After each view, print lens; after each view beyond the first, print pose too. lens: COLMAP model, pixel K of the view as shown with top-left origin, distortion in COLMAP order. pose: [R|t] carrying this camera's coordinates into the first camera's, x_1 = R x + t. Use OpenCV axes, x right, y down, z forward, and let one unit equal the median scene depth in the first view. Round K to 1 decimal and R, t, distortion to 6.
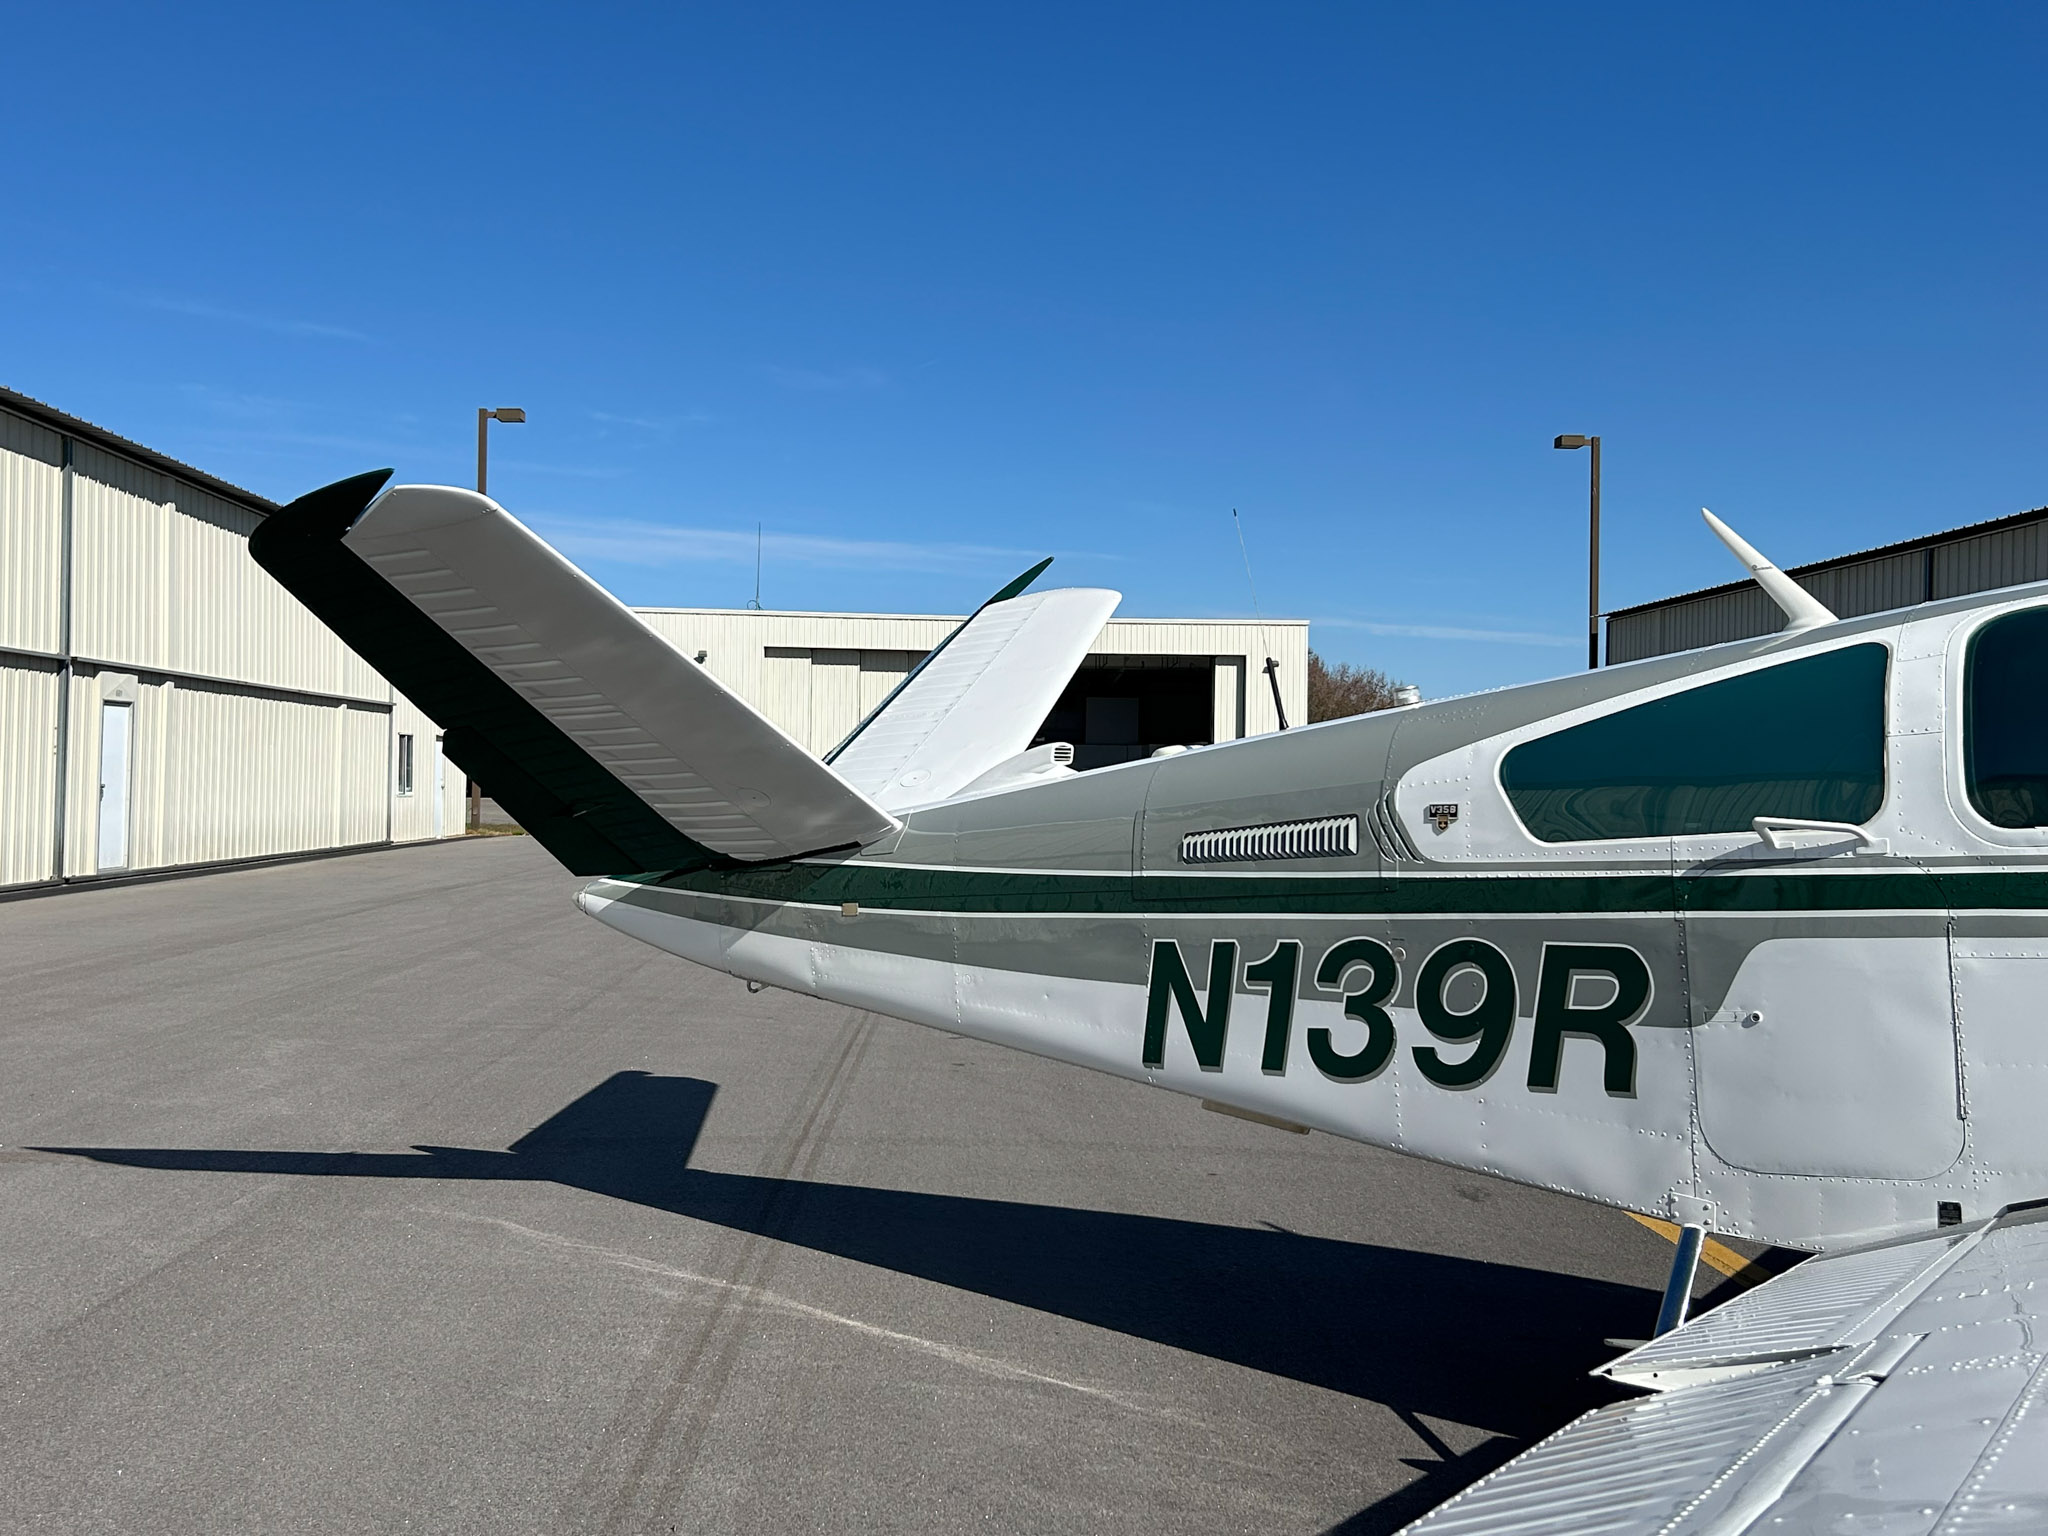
lens RADIAL K [[2076.0, 0, 1024.0], [0, 2076.0, 768.0], [0, 0, 1]] dist [0.184263, -0.563032]
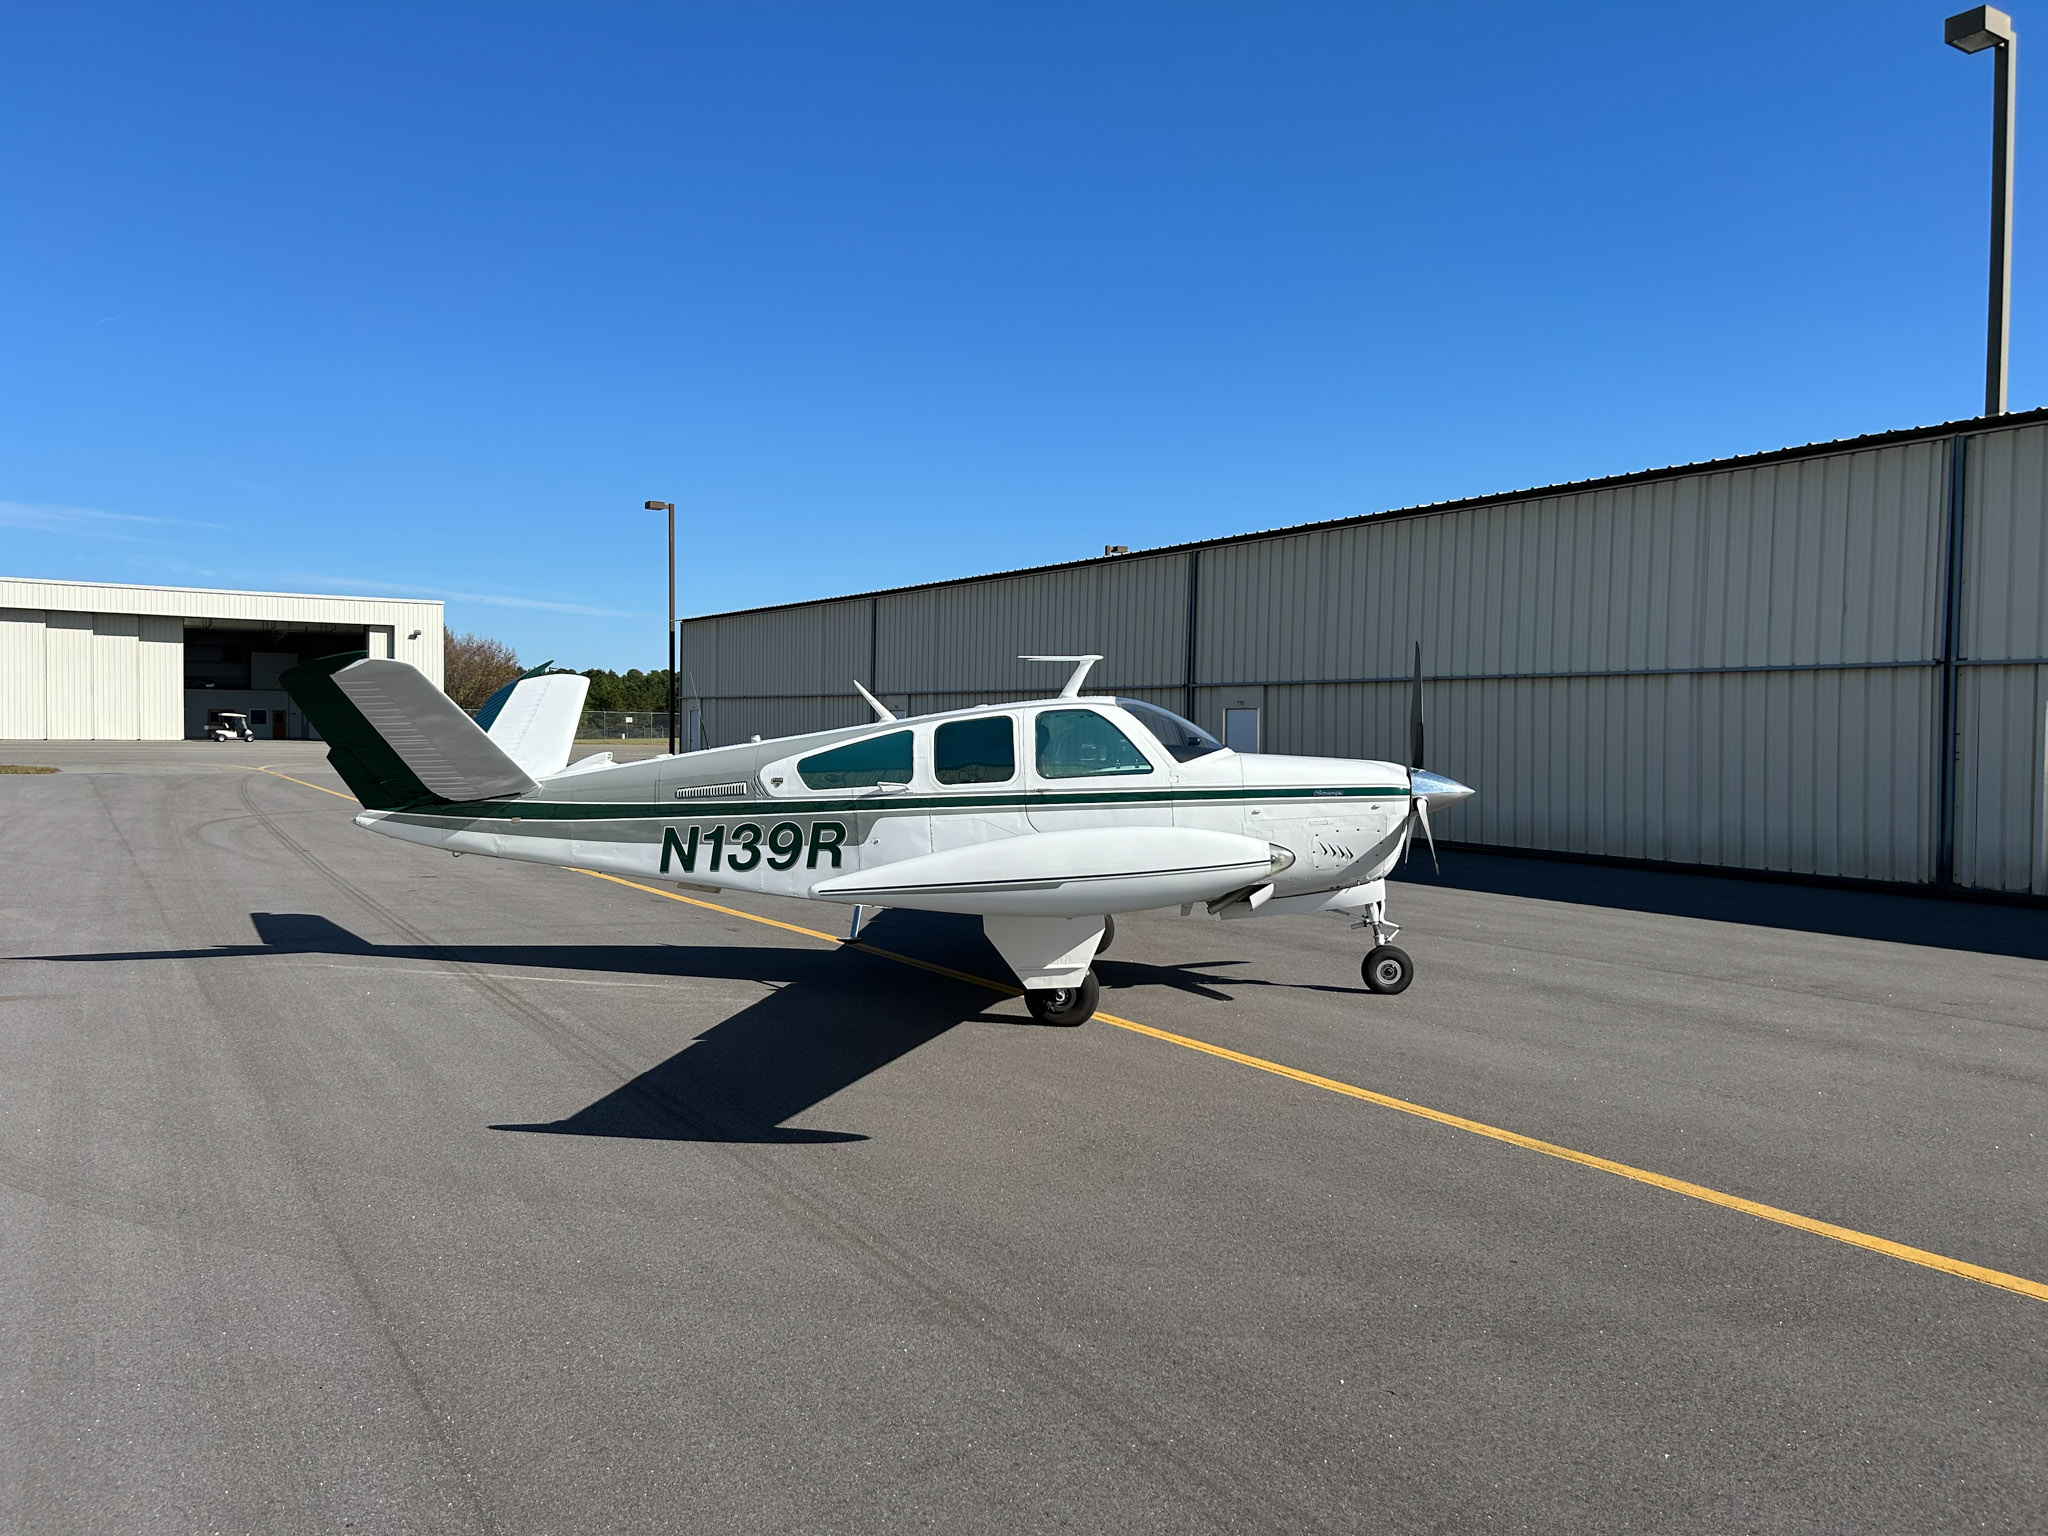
lens RADIAL K [[1580.4, 0, 1030.0], [0, 1580.4, 762.8], [0, 0, 1]] dist [0.053690, -0.073686]
pose [[0.868635, -0.014743, 0.495233, -0.569677], [-0.004606, 0.999274, 0.037827, -0.085726], [-0.495431, -0.035139, 0.867936, -1.081796]]
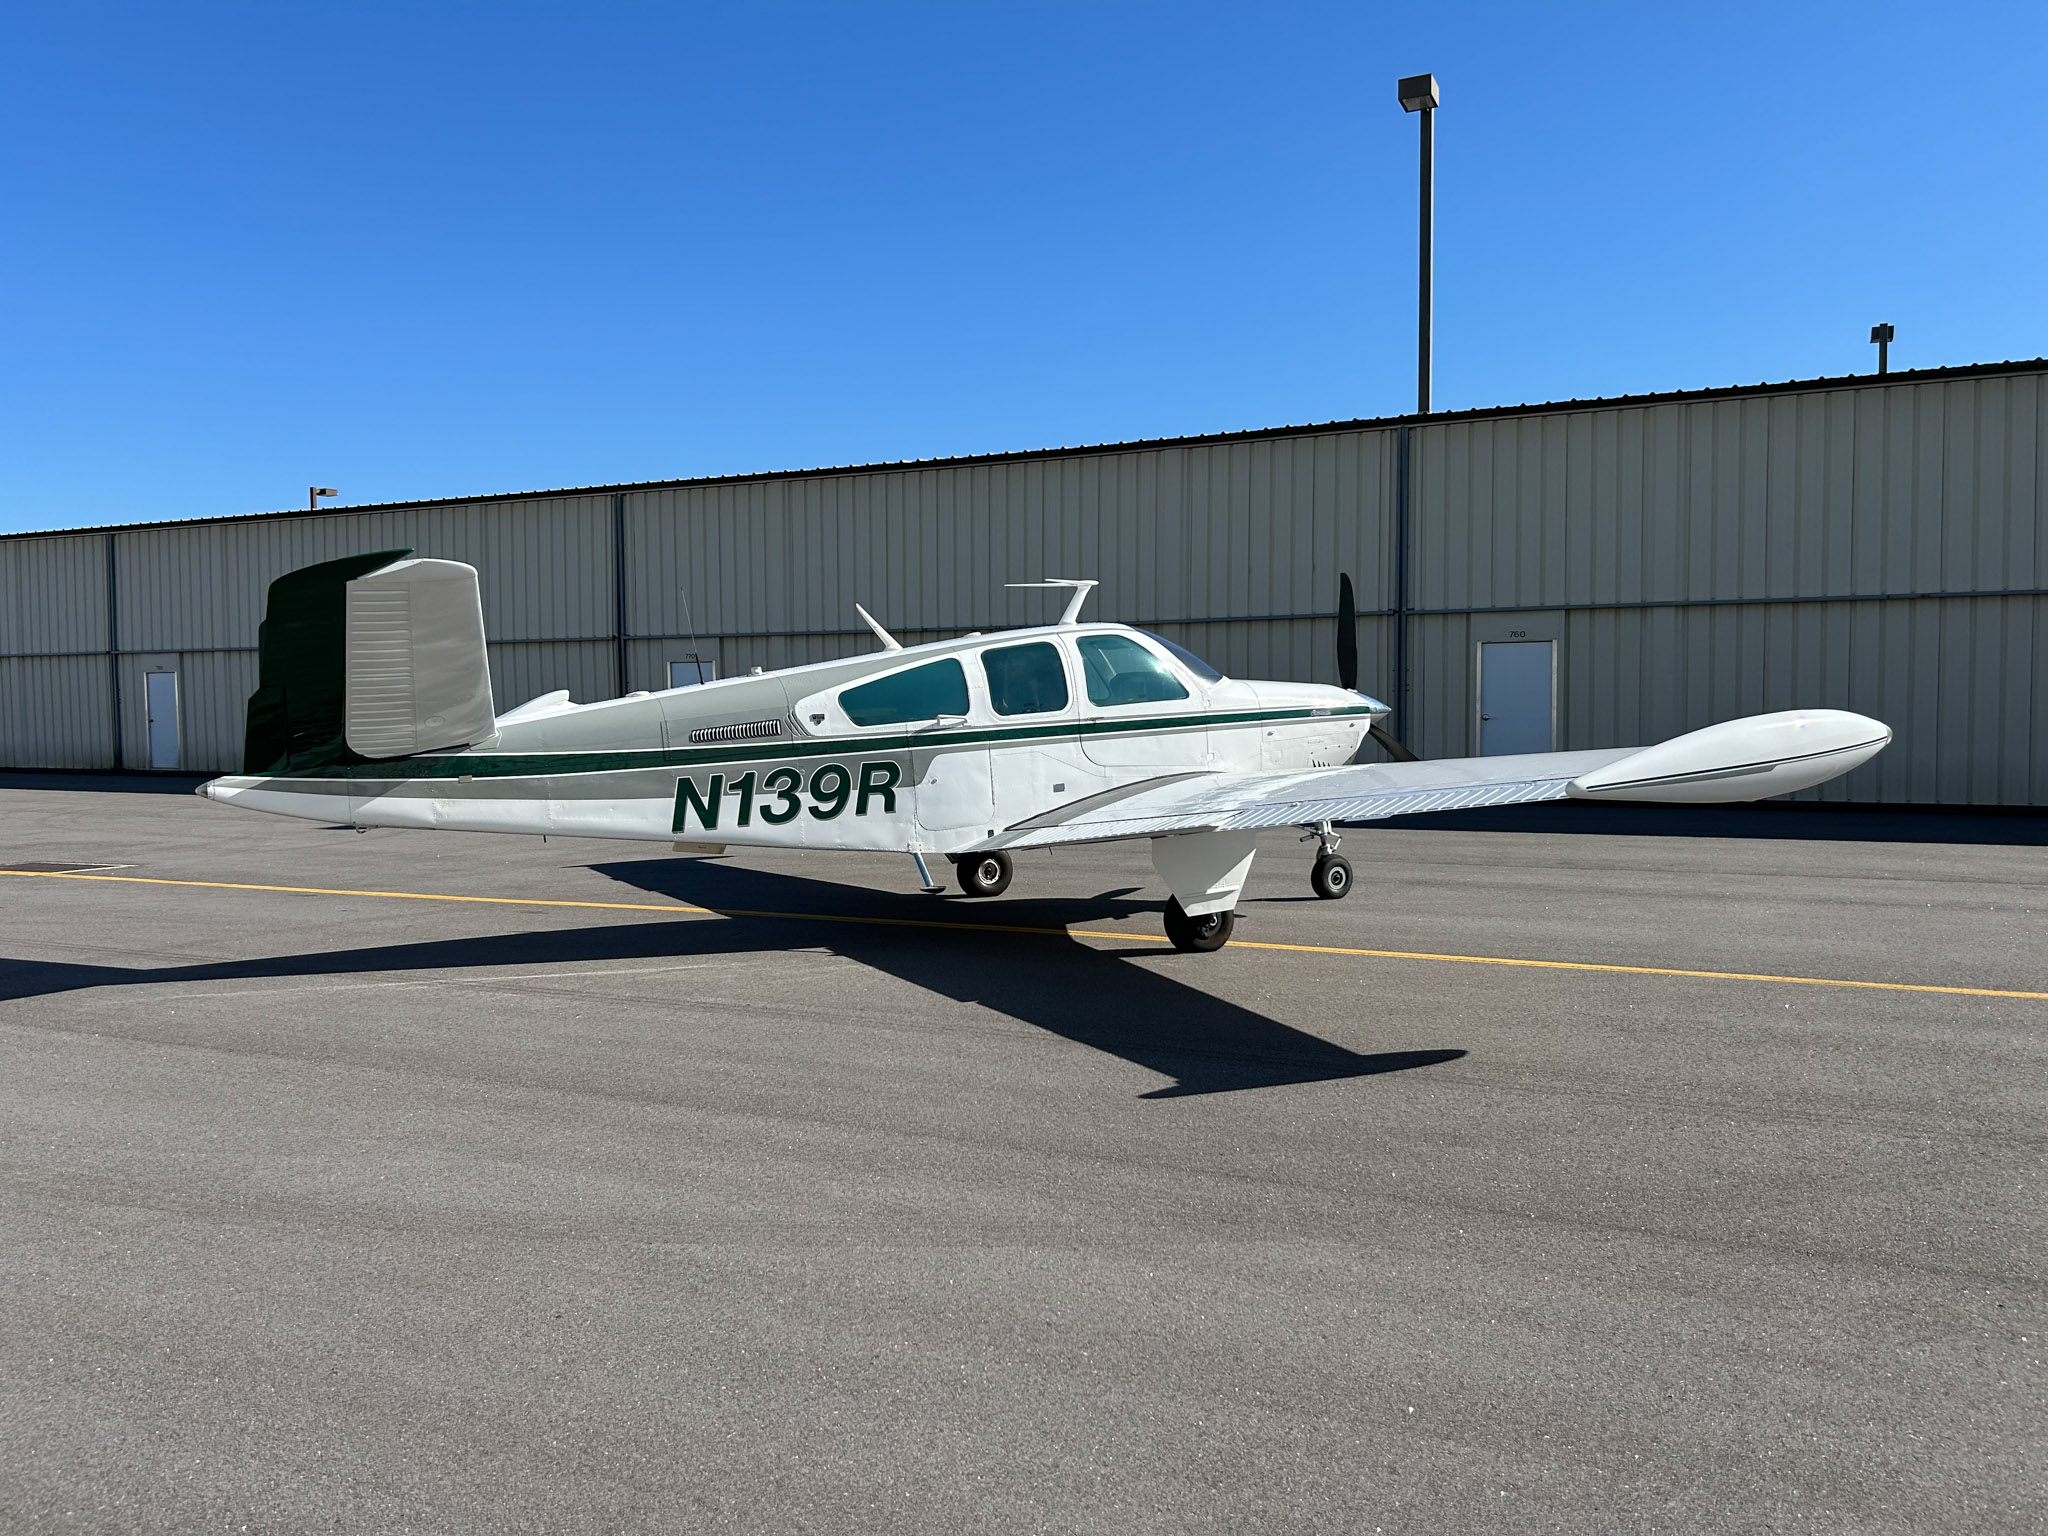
lens RADIAL K [[1580.4, 0, 1030.0], [0, 1580.4, 762.8], [0, 0, 1]] dist [0.053690, -0.073686]
pose [[0.456735, -0.054499, 0.887932, -1.342014], [0.007192, 0.998315, 0.057575, -0.031696], [-0.889574, -0.019911, 0.456357, -0.140946]]
